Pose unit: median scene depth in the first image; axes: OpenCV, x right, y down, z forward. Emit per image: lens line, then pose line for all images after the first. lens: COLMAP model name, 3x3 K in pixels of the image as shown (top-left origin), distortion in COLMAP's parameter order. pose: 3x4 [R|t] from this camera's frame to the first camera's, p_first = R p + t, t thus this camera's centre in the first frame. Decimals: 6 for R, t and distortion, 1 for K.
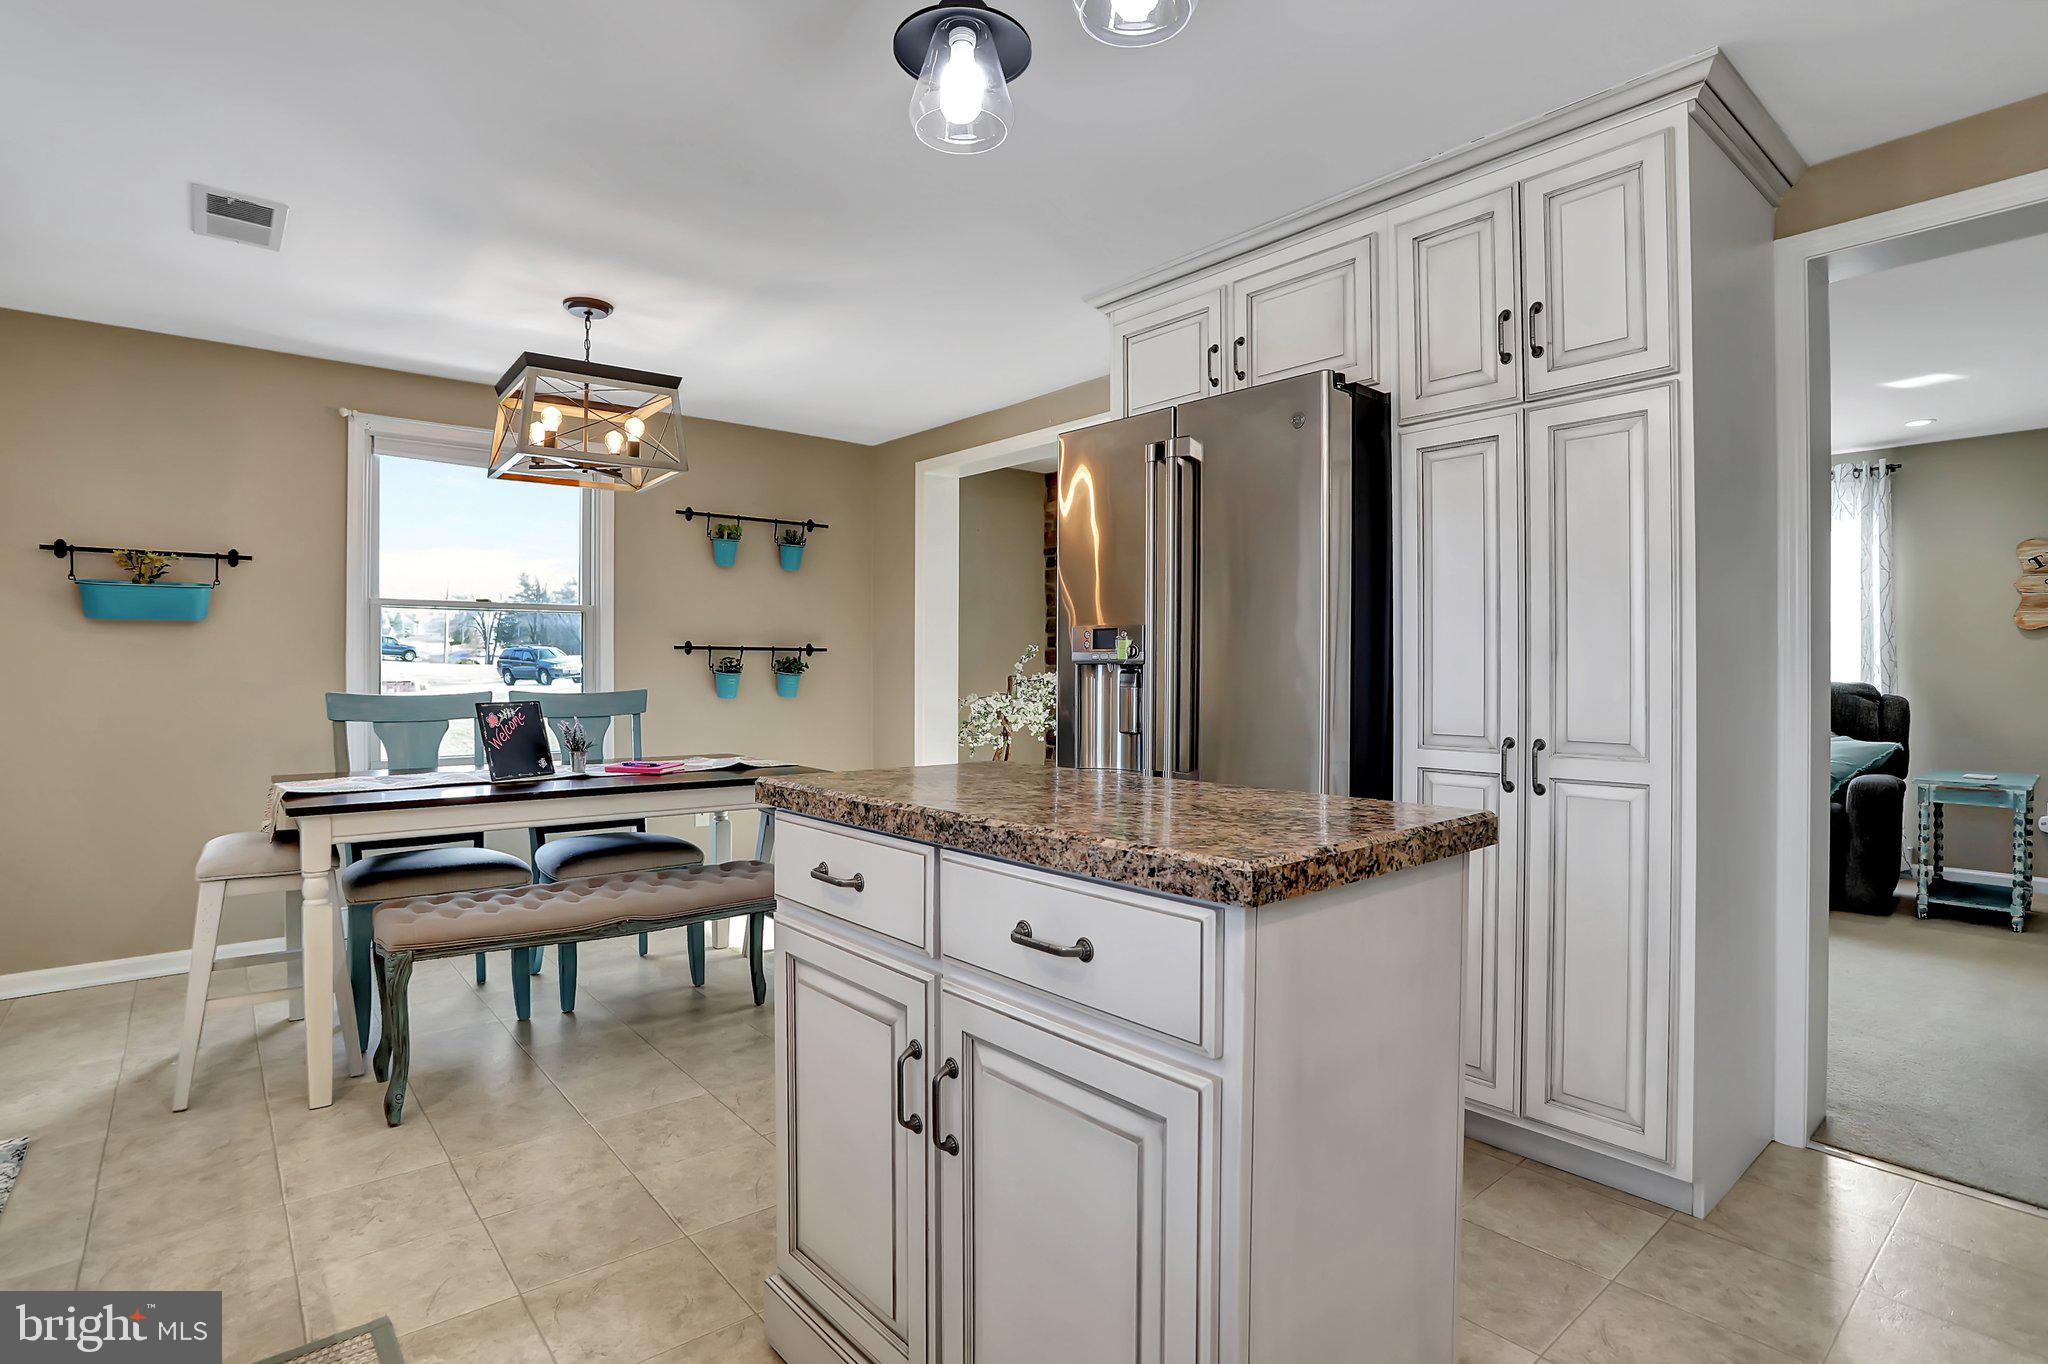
lens RADIAL K [[1003.4, 0, 1032.3], [0, 1003.4, 673.5], [0, 0, 1]] dist [-0.072553, 0.031795]
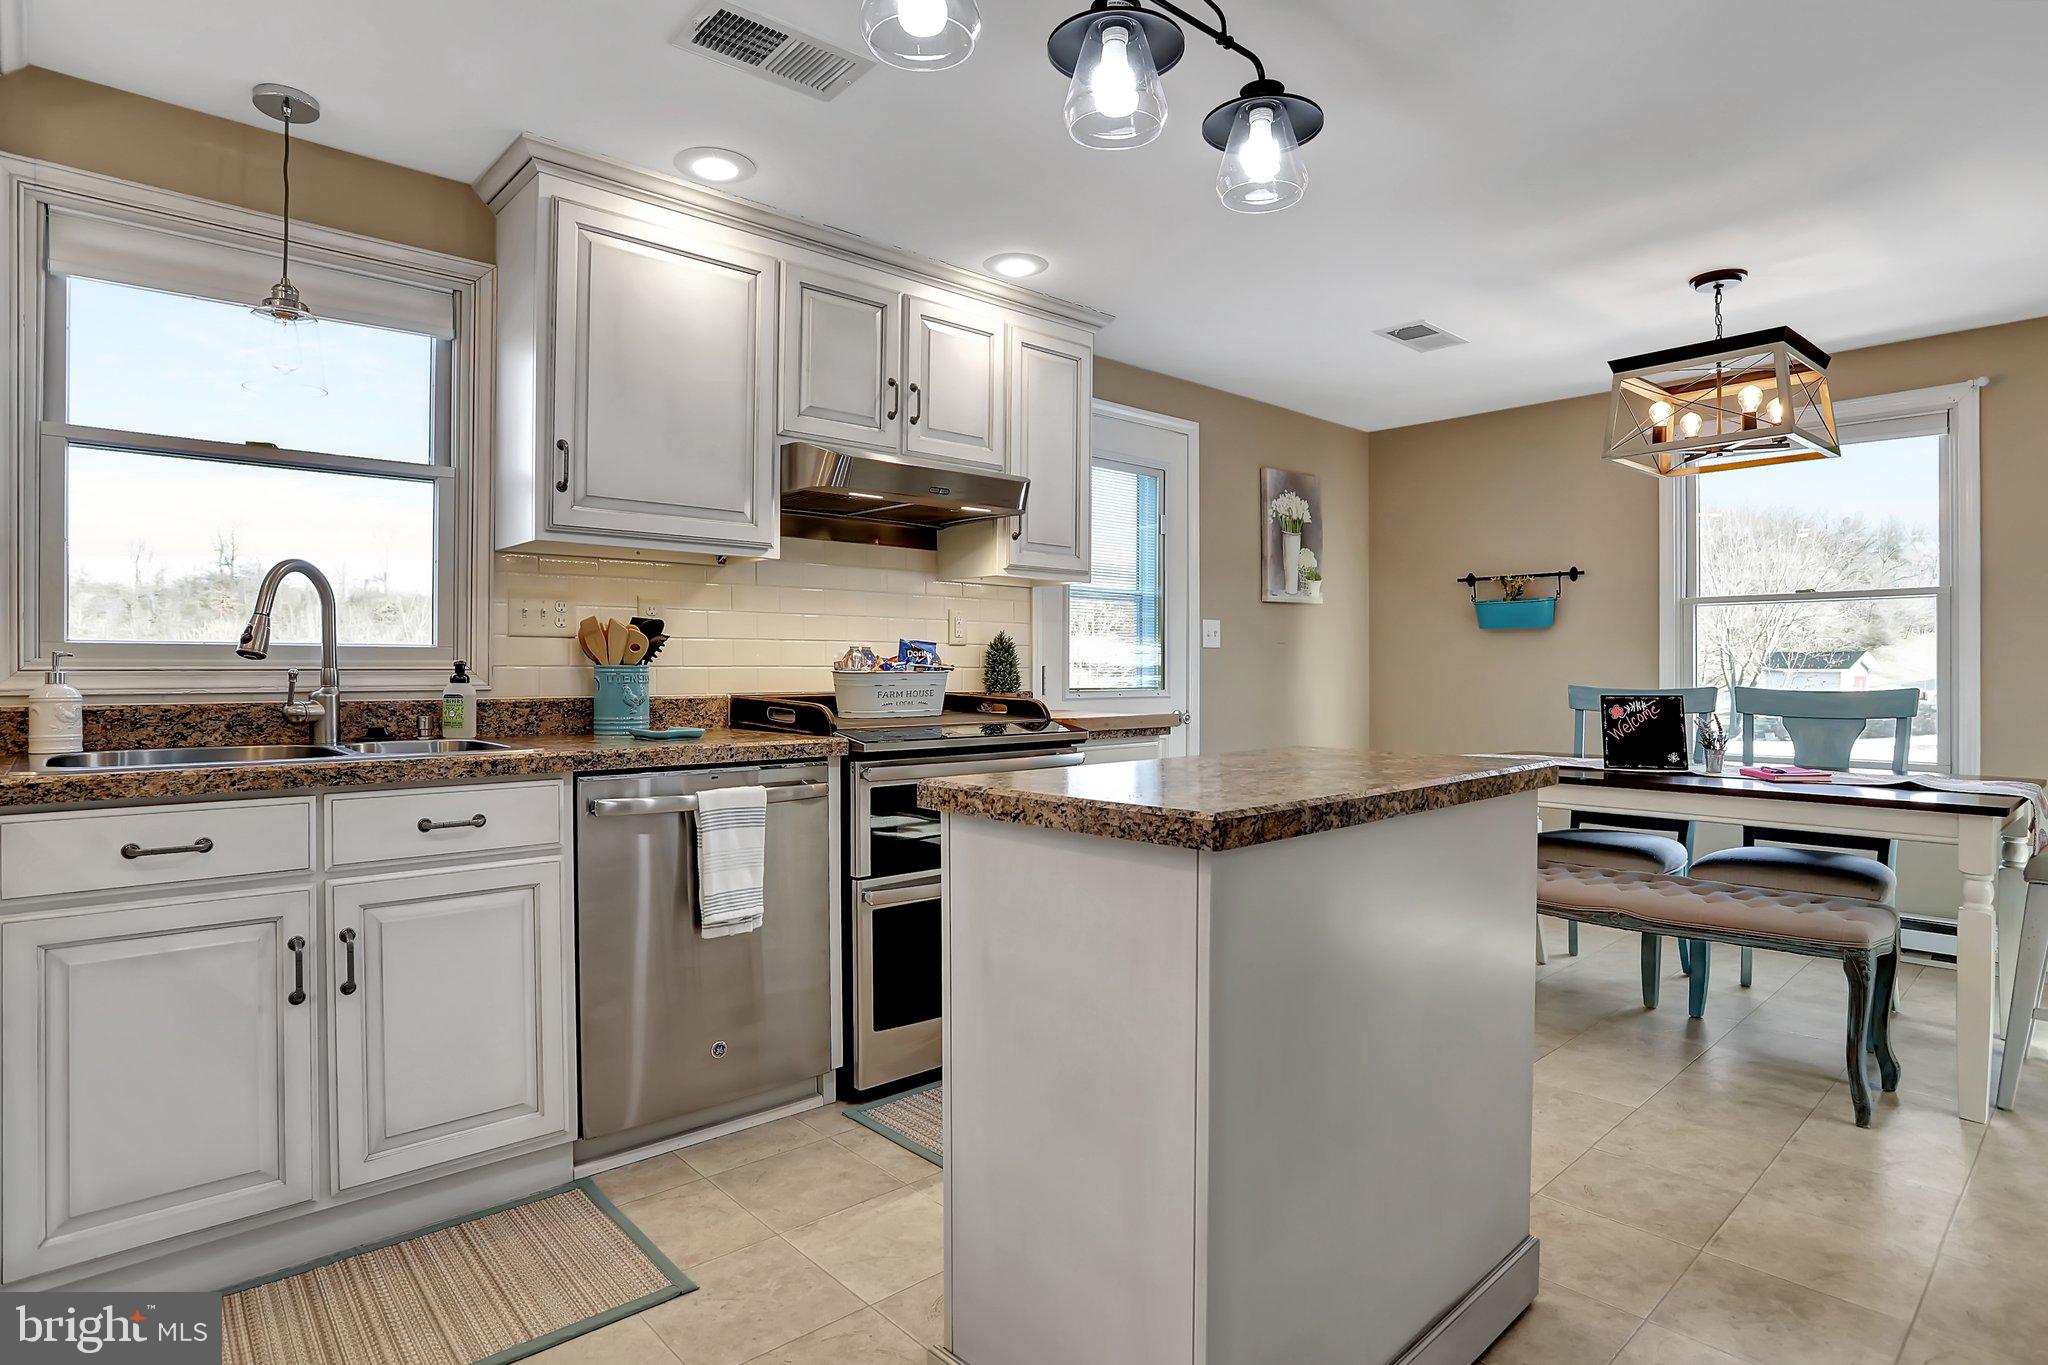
lens RADIAL K [[1056.6, 0, 1022.4], [0, 1056.6, 675.0], [0, 0, 1]] dist [-0.051687, -0.000088]
pose [[0.049238, 0.002810, -0.998783, 0.519373], [-0.001507, 0.999995, 0.002739, 0.005488], [0.998786, 0.001370, 0.049242, 0.295449]]
